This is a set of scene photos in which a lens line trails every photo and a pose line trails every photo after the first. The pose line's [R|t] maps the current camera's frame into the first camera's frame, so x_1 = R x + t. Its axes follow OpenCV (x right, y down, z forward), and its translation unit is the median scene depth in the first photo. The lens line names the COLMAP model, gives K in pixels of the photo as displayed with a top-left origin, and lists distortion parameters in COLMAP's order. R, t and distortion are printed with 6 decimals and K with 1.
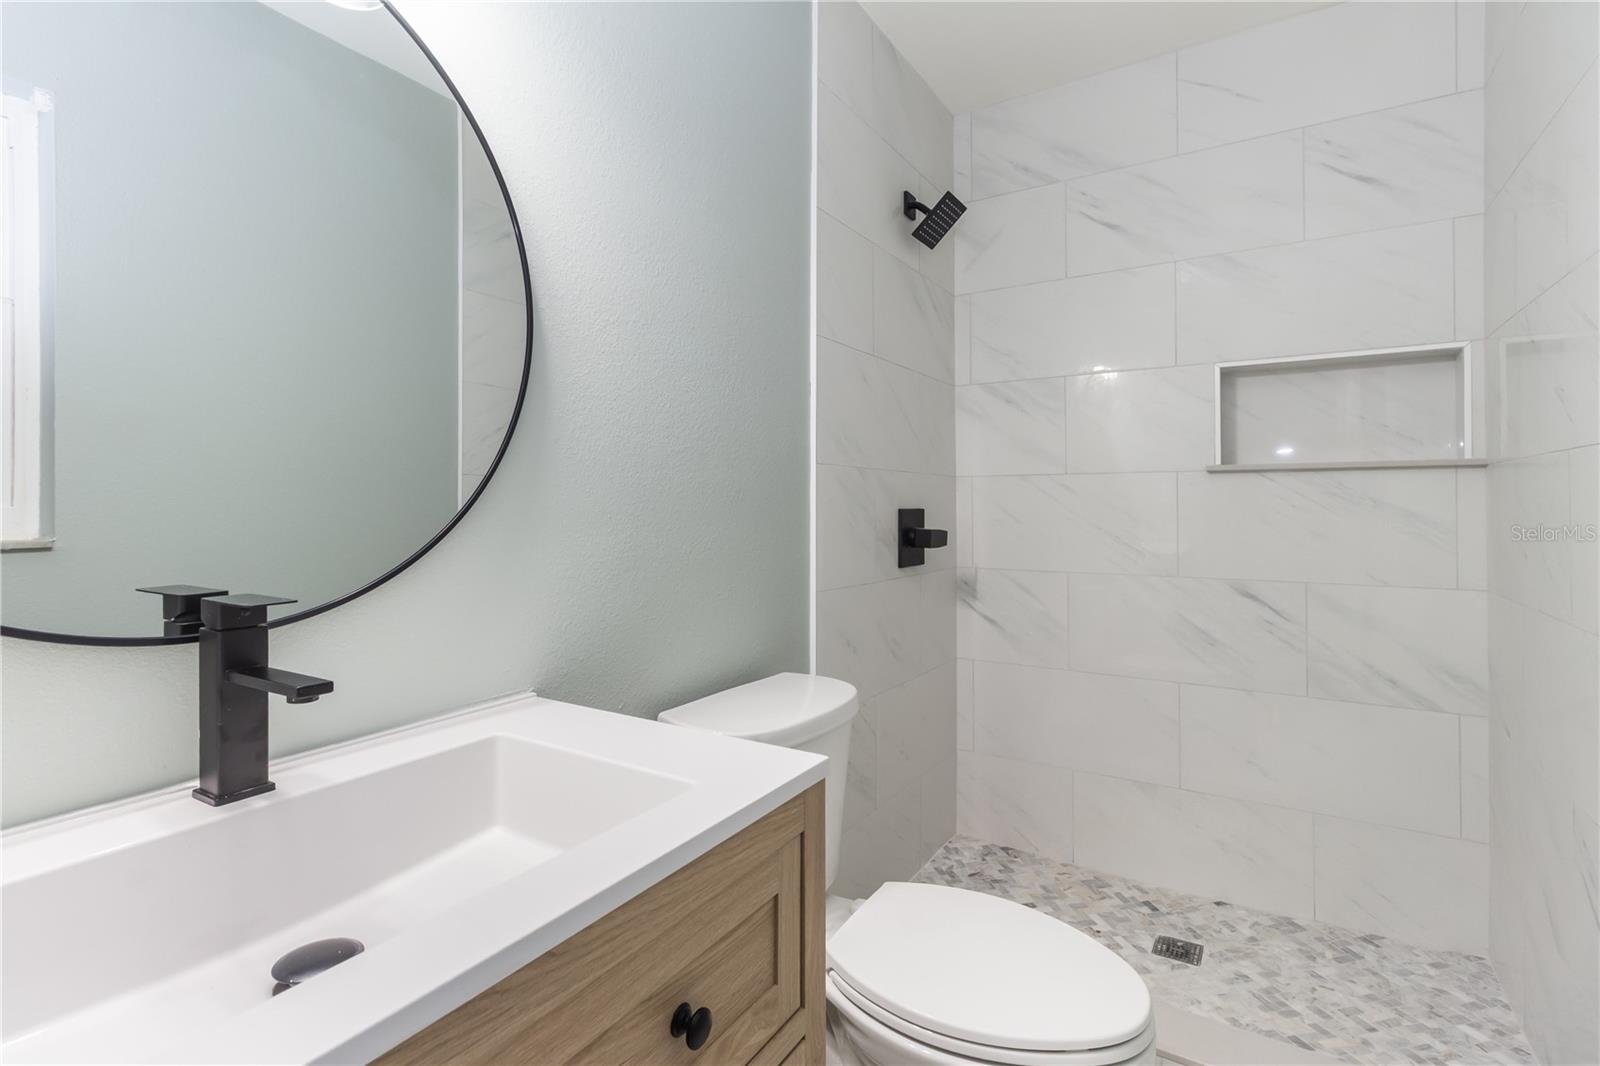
lens RADIAL K [[748.1, 0, 797.5], [0, 748.1, 494.1], [0, 0, 1]] dist [0.002159, 0.002644]
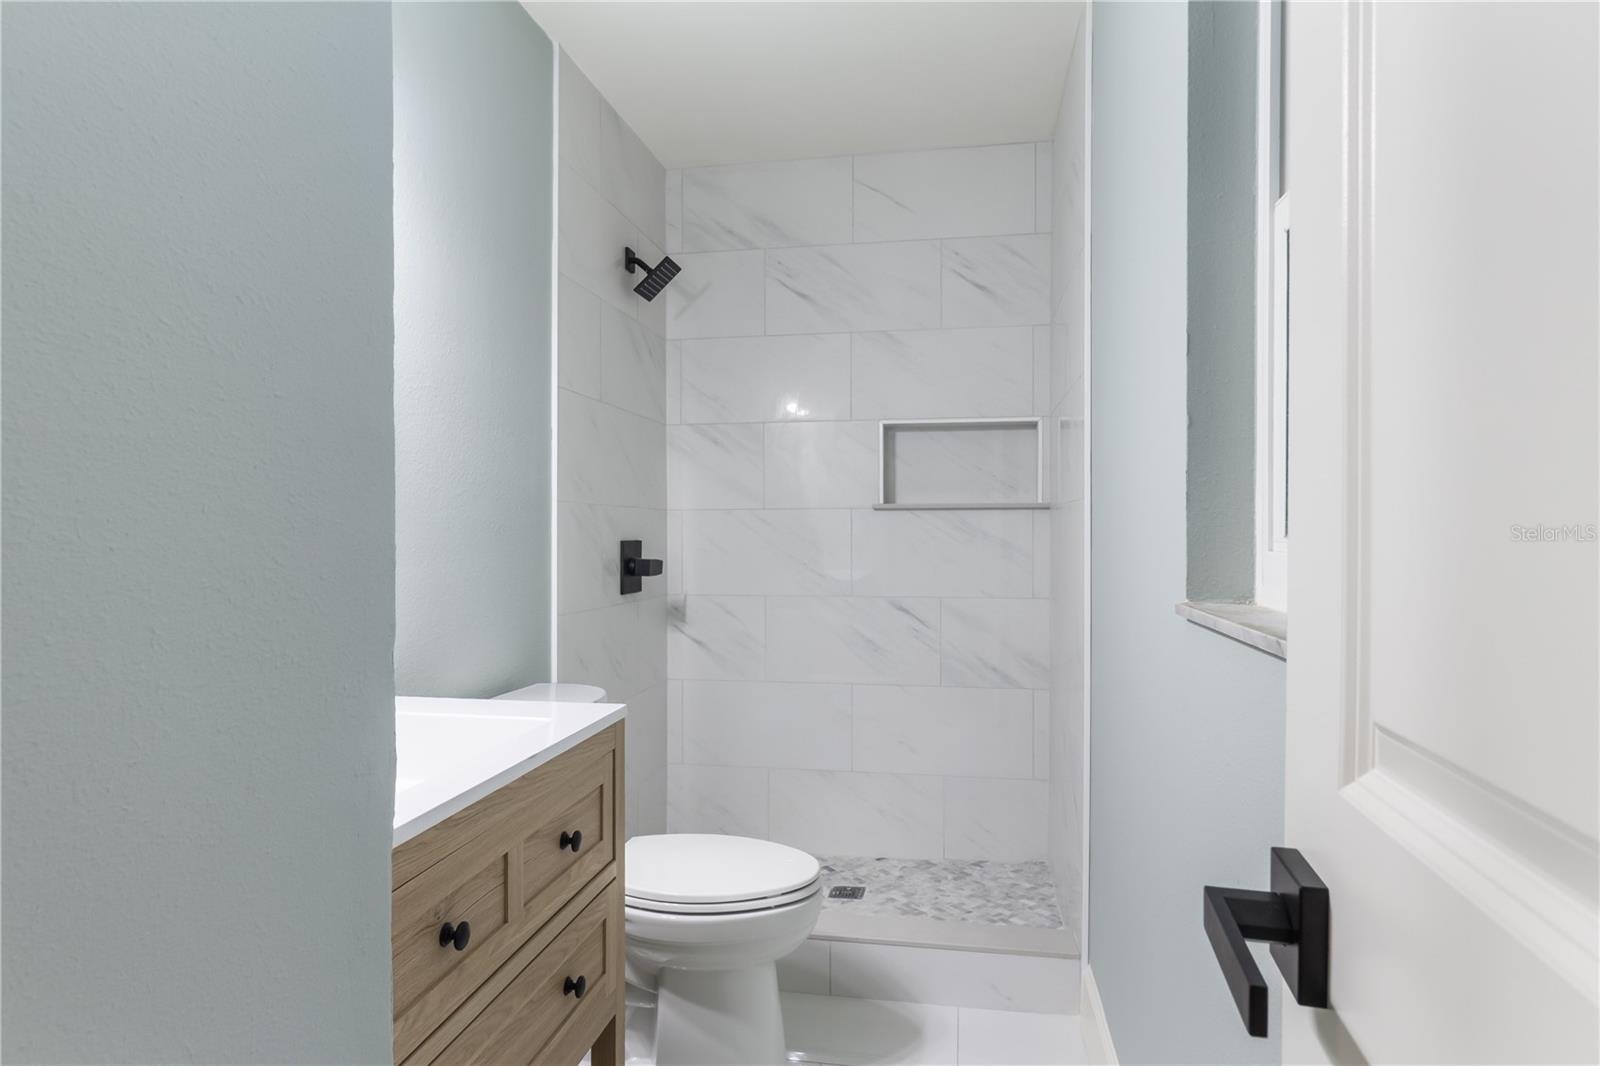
lens RADIAL K [[953.6, 0, 800.1], [0, 953.6, 531.5], [0, 0, 1]] dist [-0.003264, -0.000146]
pose [[0.924101, -0.000182, 0.382148, -0.157456], [-0.004904, 0.999912, 0.012336, -0.012154], [-0.382116, -0.013274, 0.924019, -0.392859]]
